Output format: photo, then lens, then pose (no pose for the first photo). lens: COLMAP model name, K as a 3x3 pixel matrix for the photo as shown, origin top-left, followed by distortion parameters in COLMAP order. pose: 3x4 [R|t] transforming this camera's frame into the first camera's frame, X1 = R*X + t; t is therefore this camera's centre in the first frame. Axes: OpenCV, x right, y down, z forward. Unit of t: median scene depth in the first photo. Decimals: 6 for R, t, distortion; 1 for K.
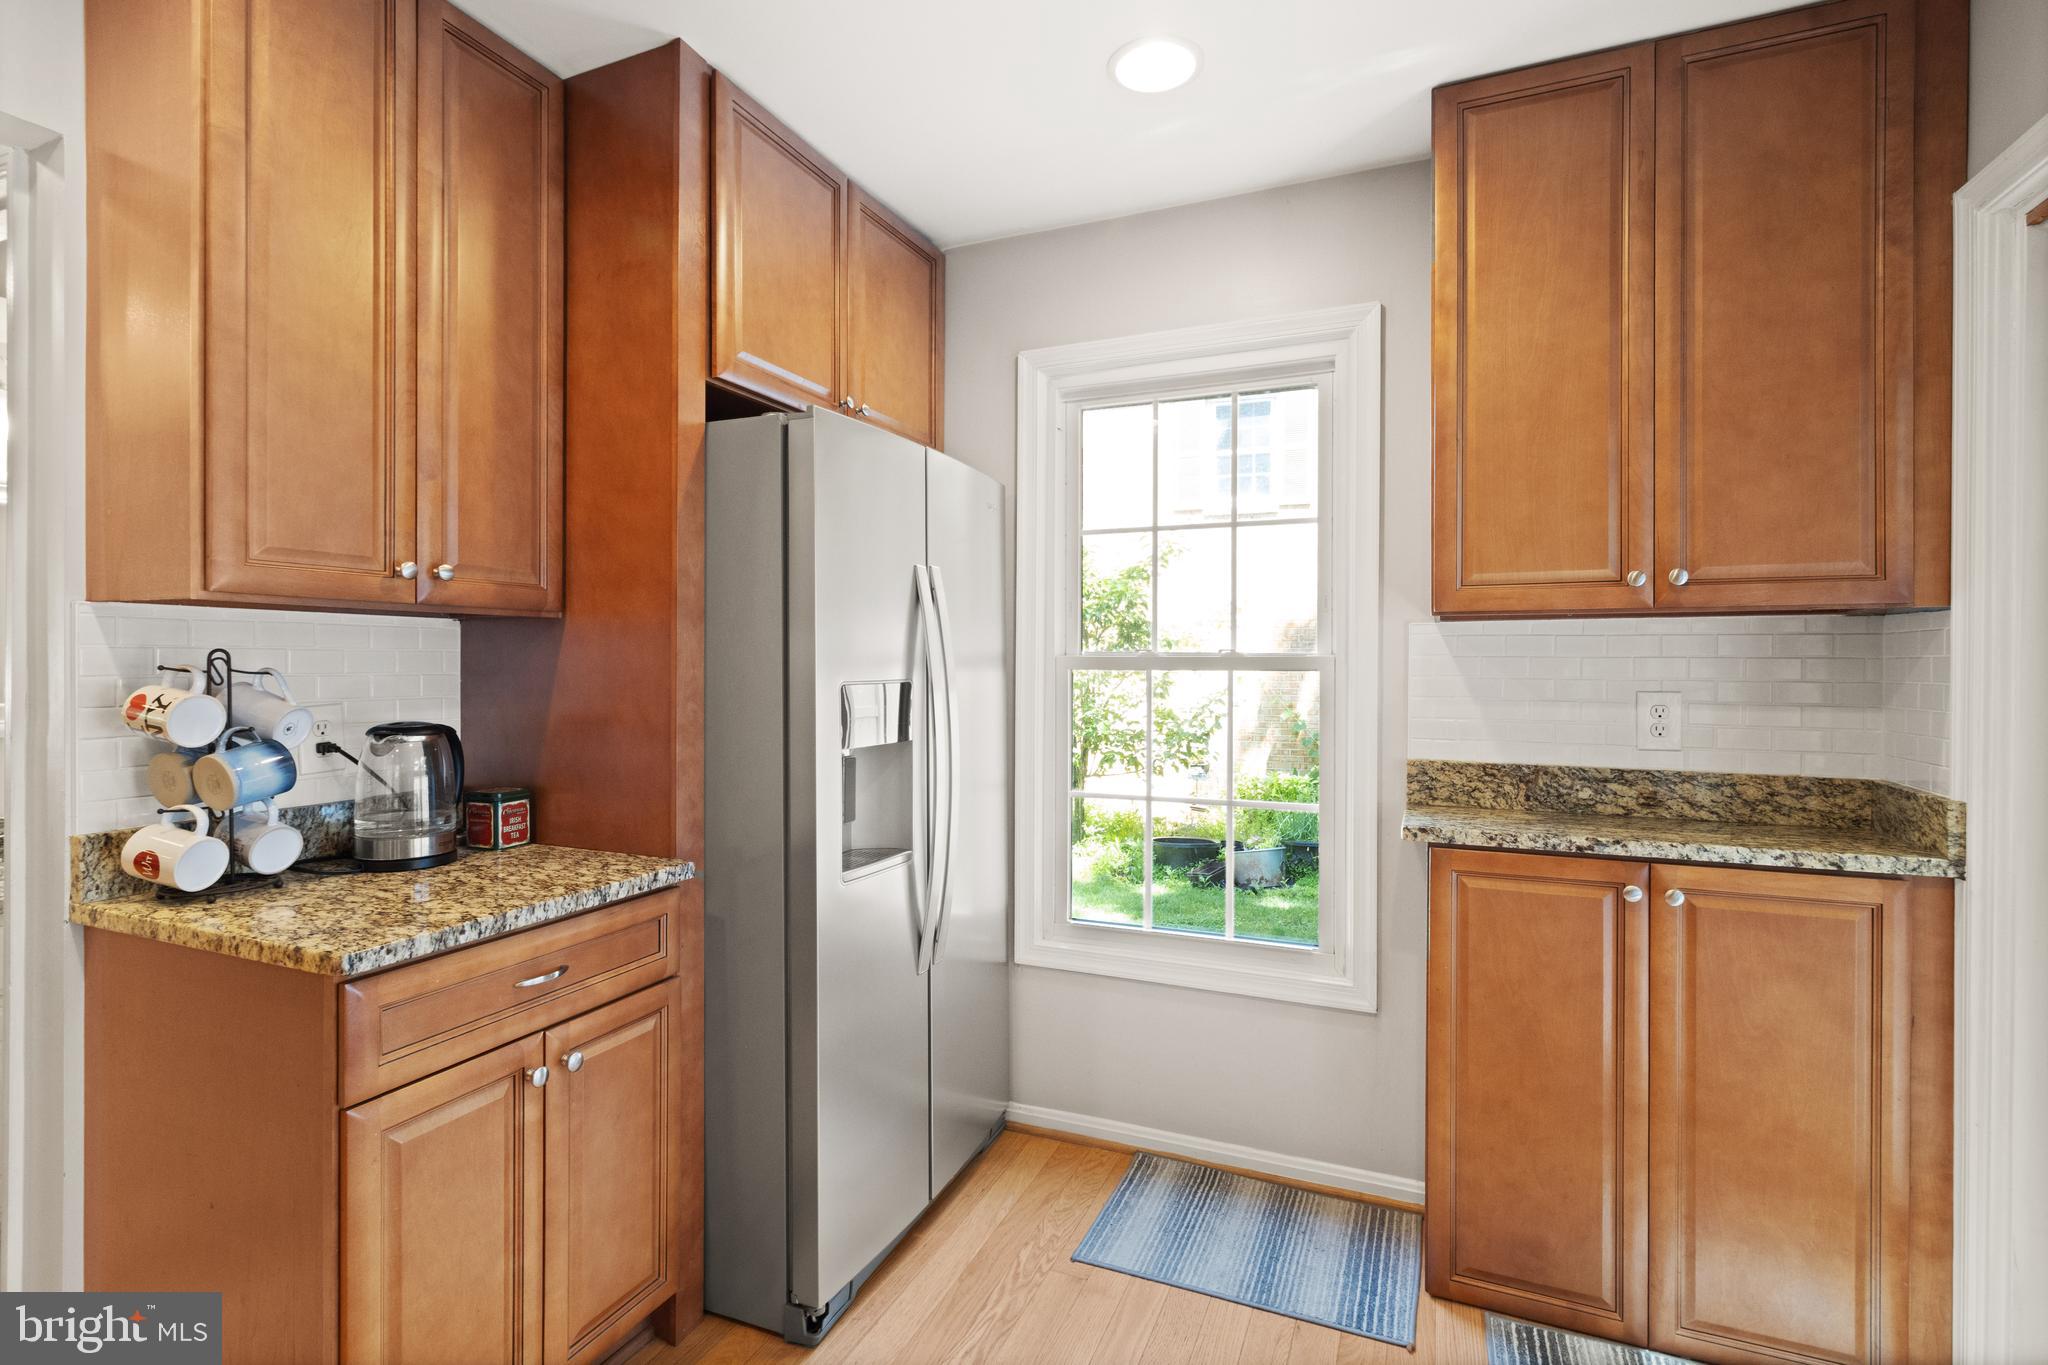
lens RADIAL K [[975.9, 0, 1012.4], [0, 975.9, 656.9], [0, 0, 1]] dist [-0.003790, 0.009493]
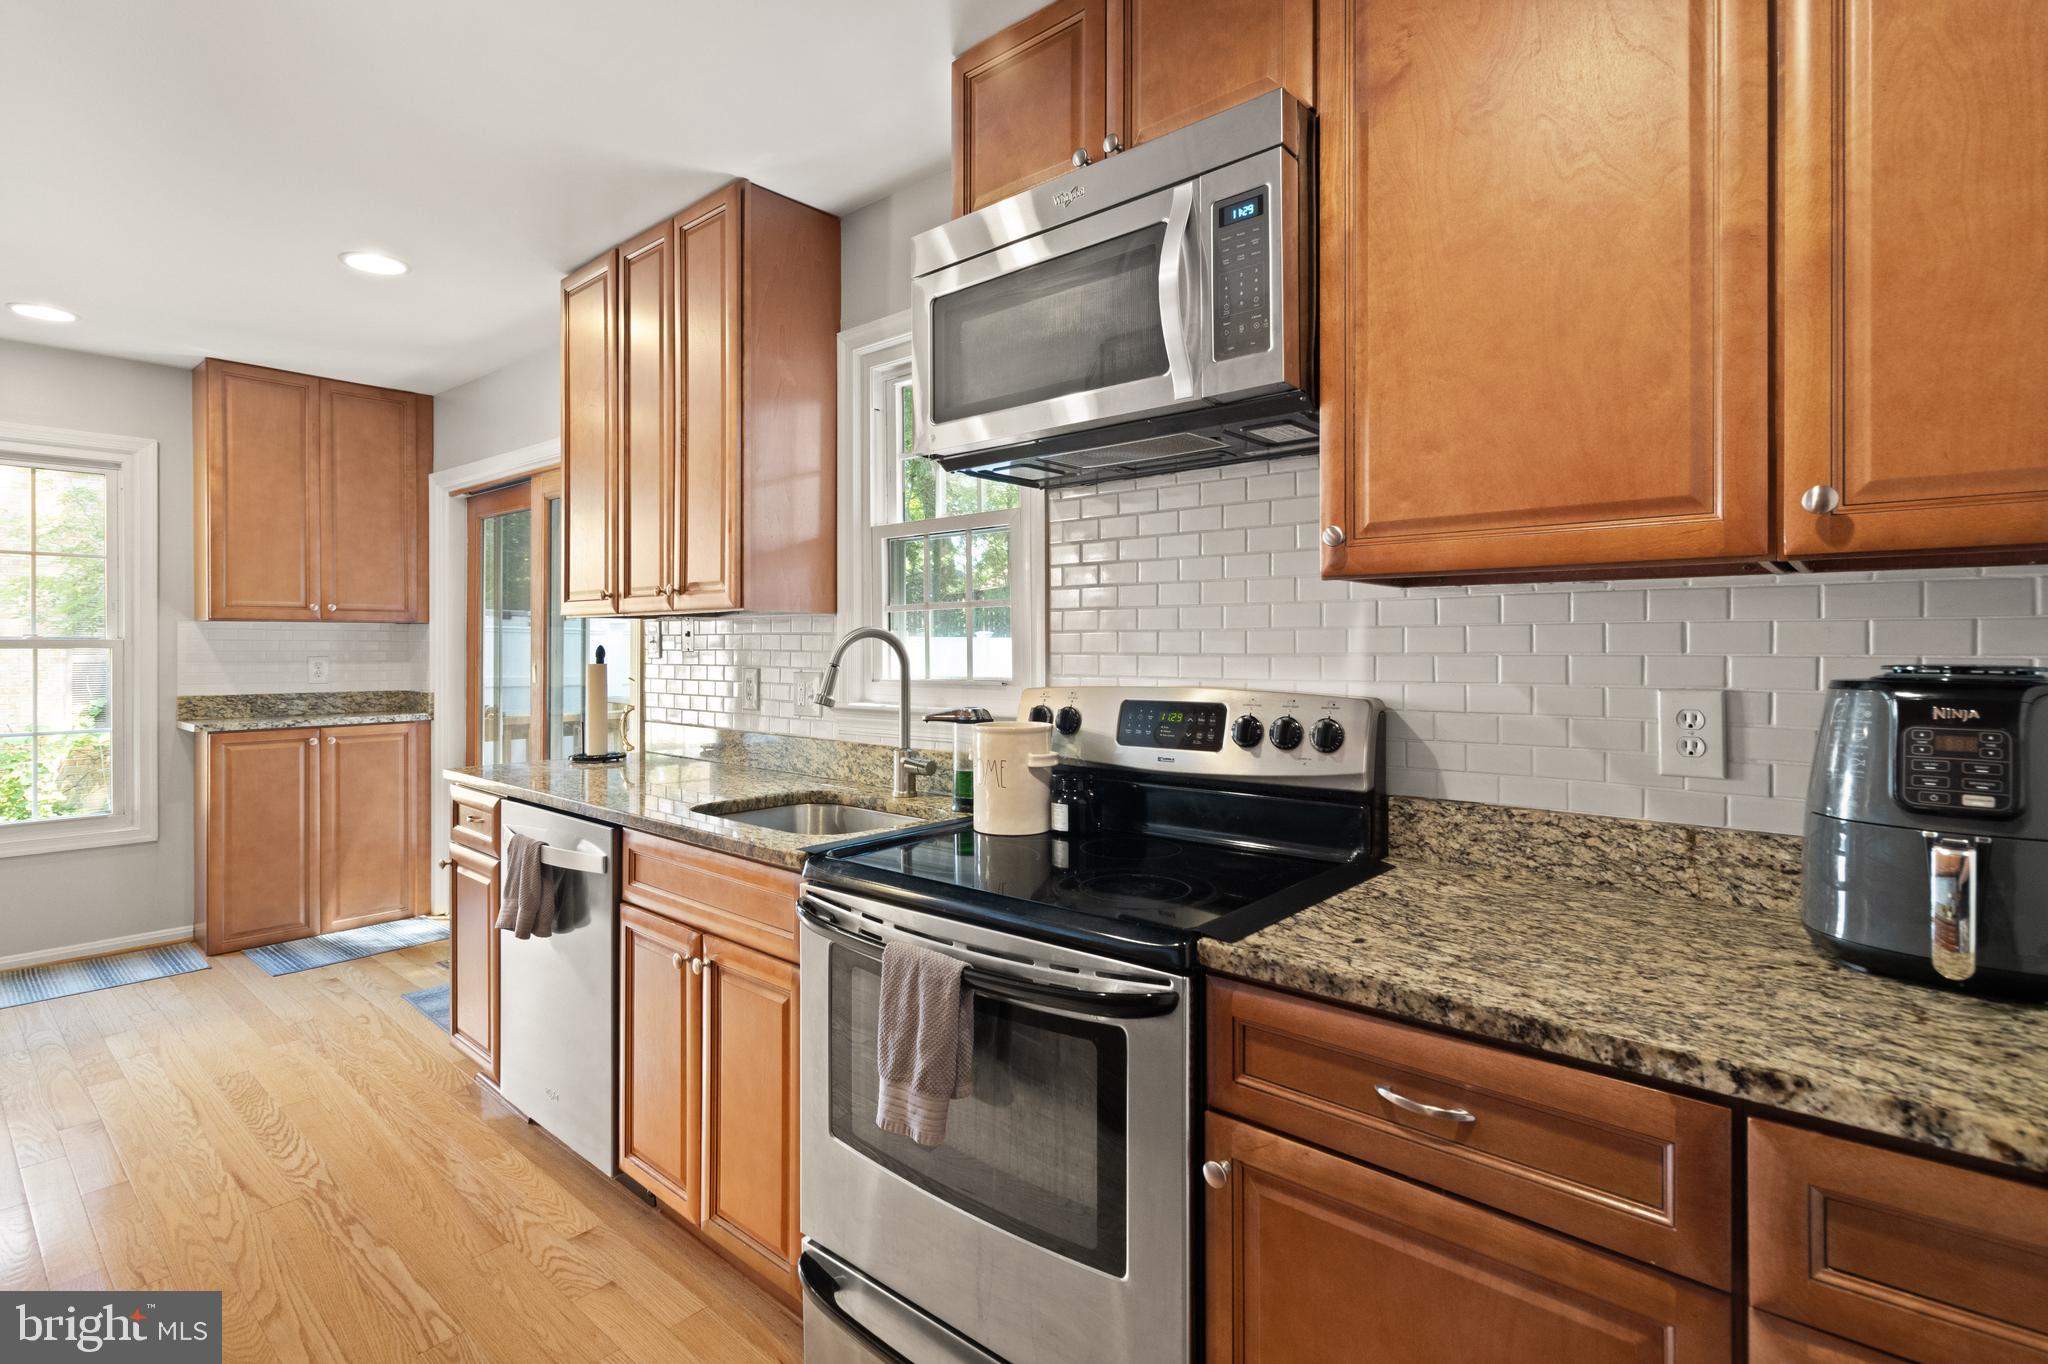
lens RADIAL K [[961.8, 0, 1019.7], [0, 961.8, 649.7], [0, 0, 1]] dist [0.005850, -0.000946]
pose [[0.290761, -0.011101, 0.956731, -1.045550], [-0.002600, 0.999920, 0.012392, -0.010476], [-0.956792, -0.006091, 0.290709, -1.247227]]
